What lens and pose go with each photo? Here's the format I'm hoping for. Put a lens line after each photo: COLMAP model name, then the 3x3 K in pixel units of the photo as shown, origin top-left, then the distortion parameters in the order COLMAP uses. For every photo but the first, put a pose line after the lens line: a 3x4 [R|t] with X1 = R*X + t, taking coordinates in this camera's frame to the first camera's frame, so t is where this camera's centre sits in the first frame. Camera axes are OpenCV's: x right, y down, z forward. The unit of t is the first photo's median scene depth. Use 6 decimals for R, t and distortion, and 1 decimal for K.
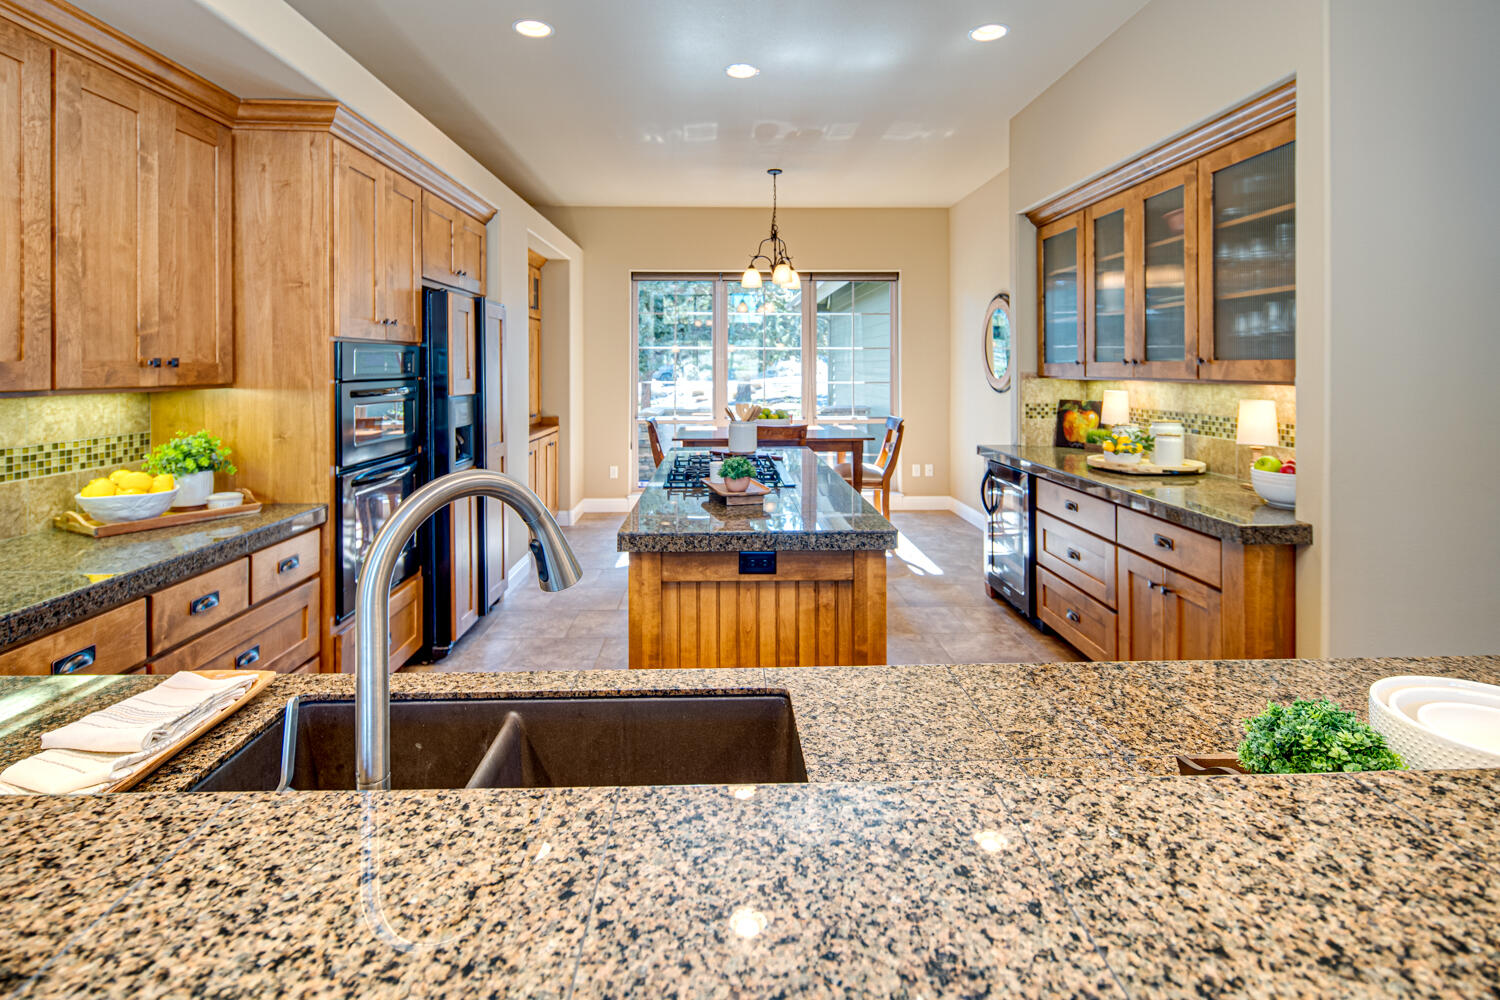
lens RADIAL K [[735.9, 0, 740.3], [0, 735.9, 365.0], [0, 0, 1]] dist [0.001501, -0.000748]
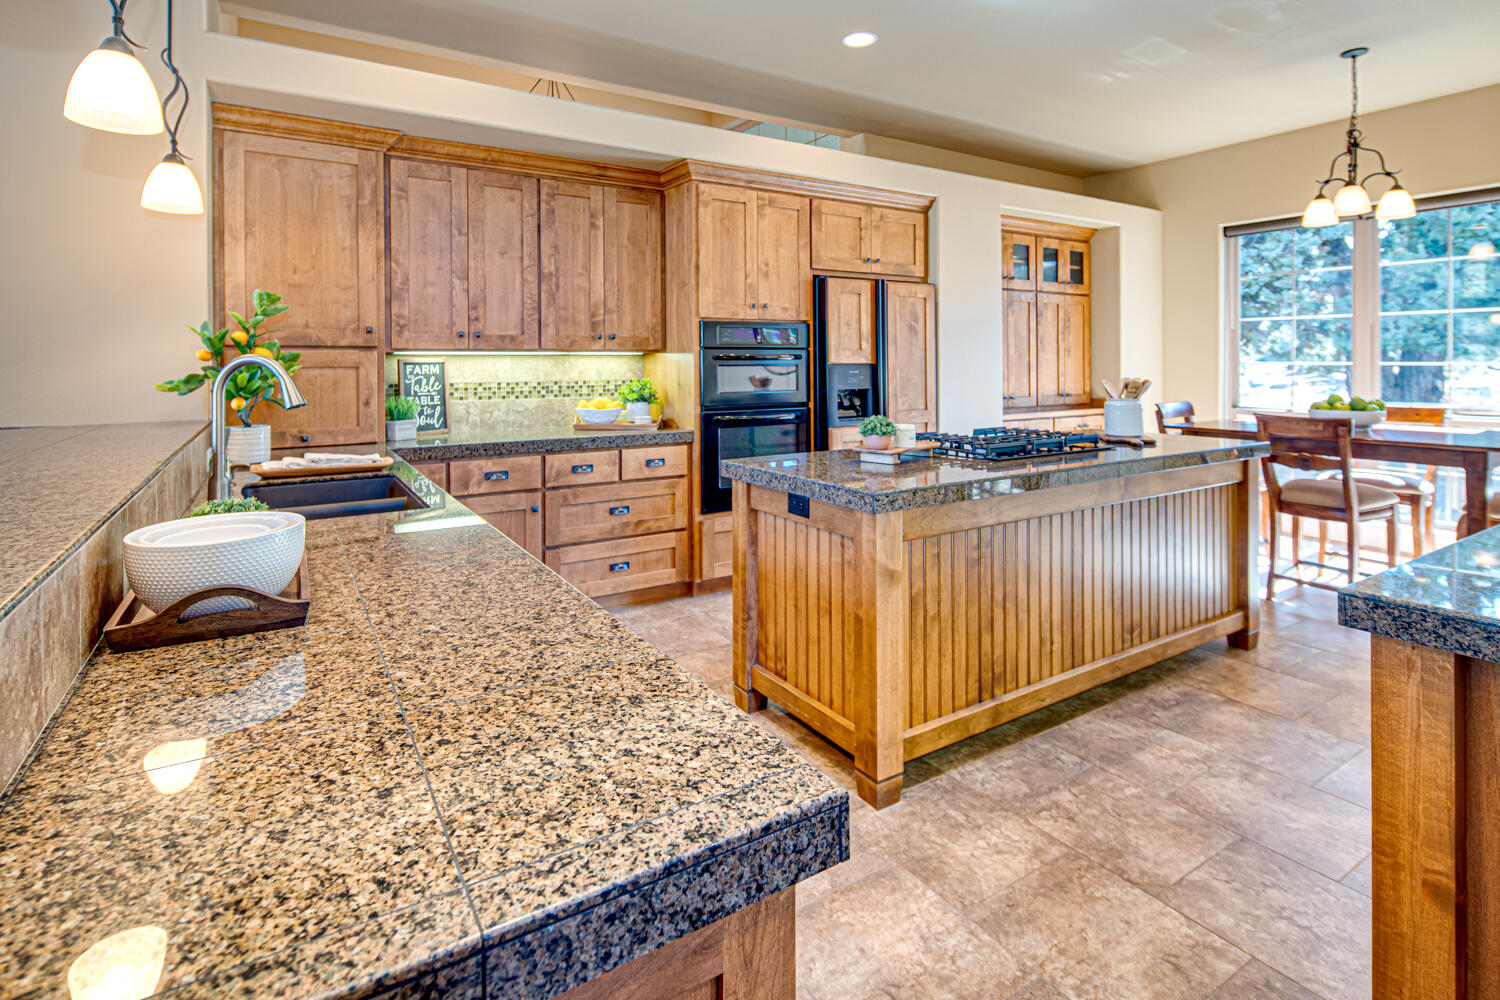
lens RADIAL K [[735.9, 0, 740.3], [0, 735.9, 365.0], [0, 0, 1]] dist [0.001501, -0.000748]
pose [[0.506352, 0.000895, -0.862327, 0.614126], [0.006747, 0.999965, 0.005000, 0.040008], [0.862301, -0.008350, 0.506328, 0.263155]]
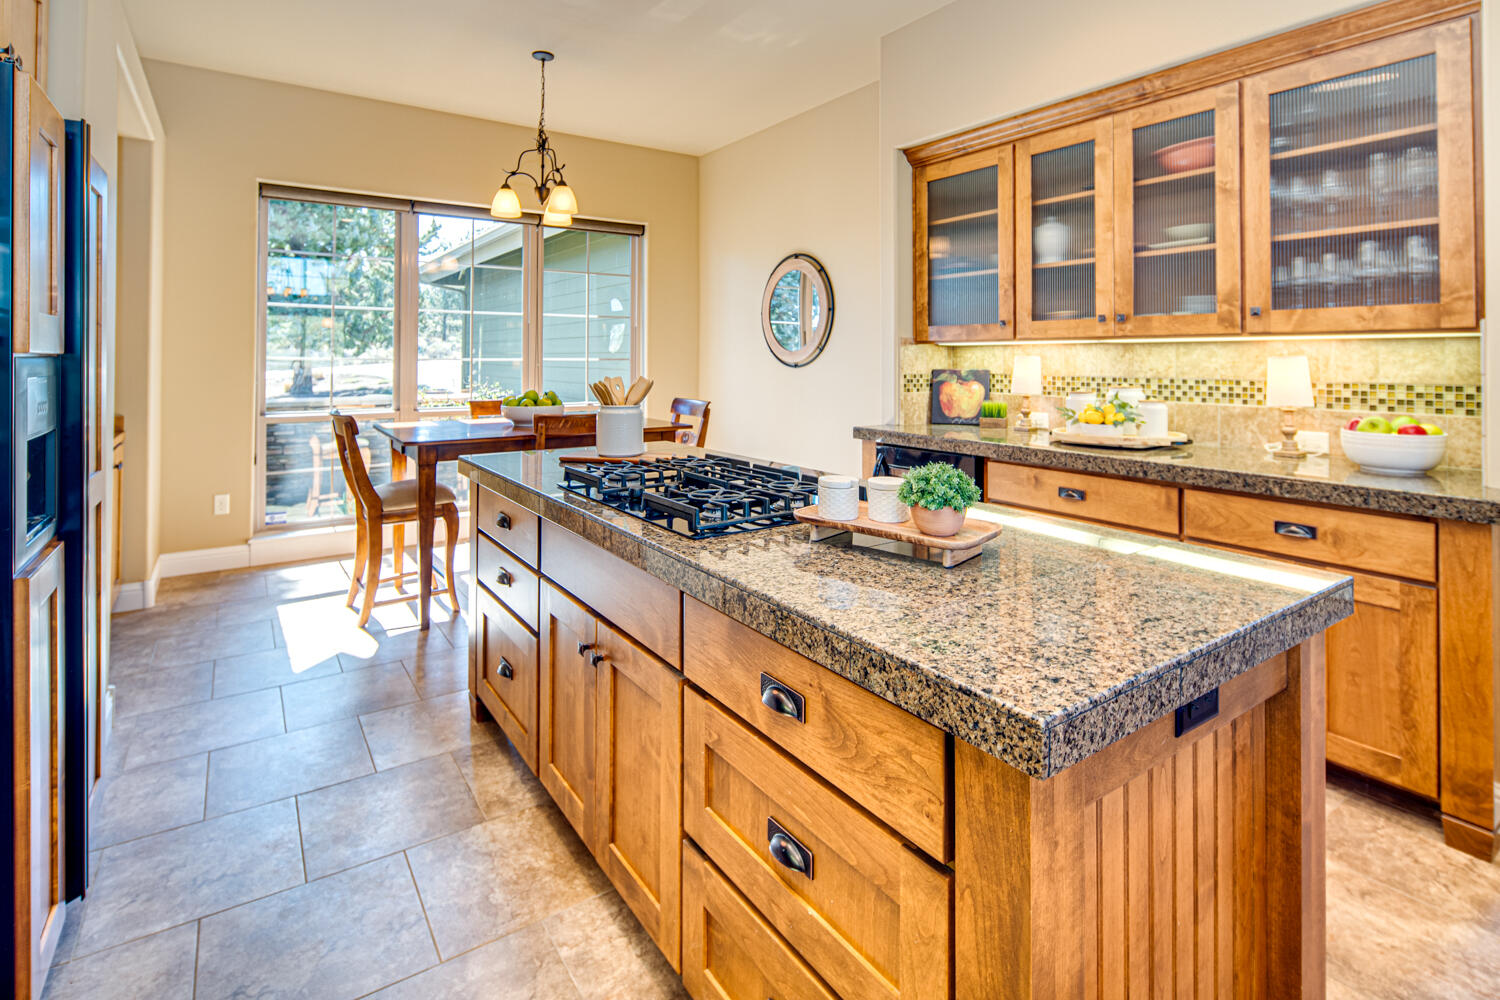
lens RADIAL K [[747.7, 0, 746.6], [0, 747.7, 347.4], [0, 0, 1]] dist [0.000595, -0.001367]
pose [[0.843444, 0.010946, 0.537106, -0.300915], [-0.005290, 0.999913, -0.012071, 0.044224], [-0.537191, 0.007340, 0.843428, 0.507980]]
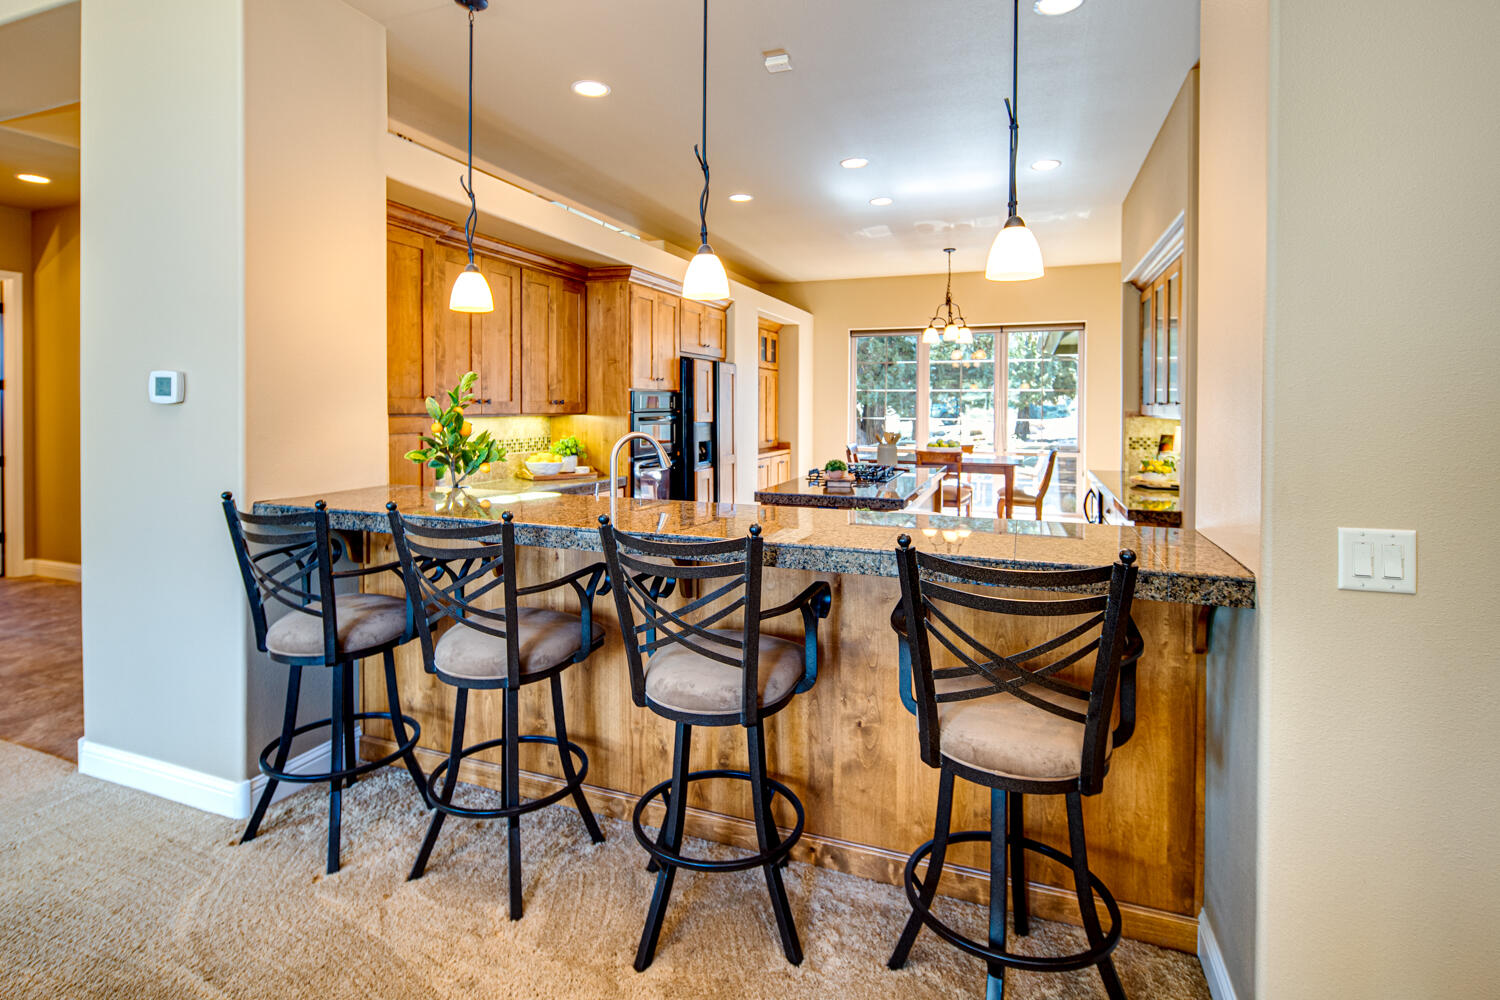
lens RADIAL K [[730.5, 0, 738.6], [0, 730.5, 410.5], [0, 0, 1]] dist [0.000586, 0.000053]
pose [[0.921621, 0.008465, -0.387998, 0.351067], [-0.004796, 0.999934, 0.010424, -0.002160], [0.388060, -0.007746, 0.921601, -0.505056]]
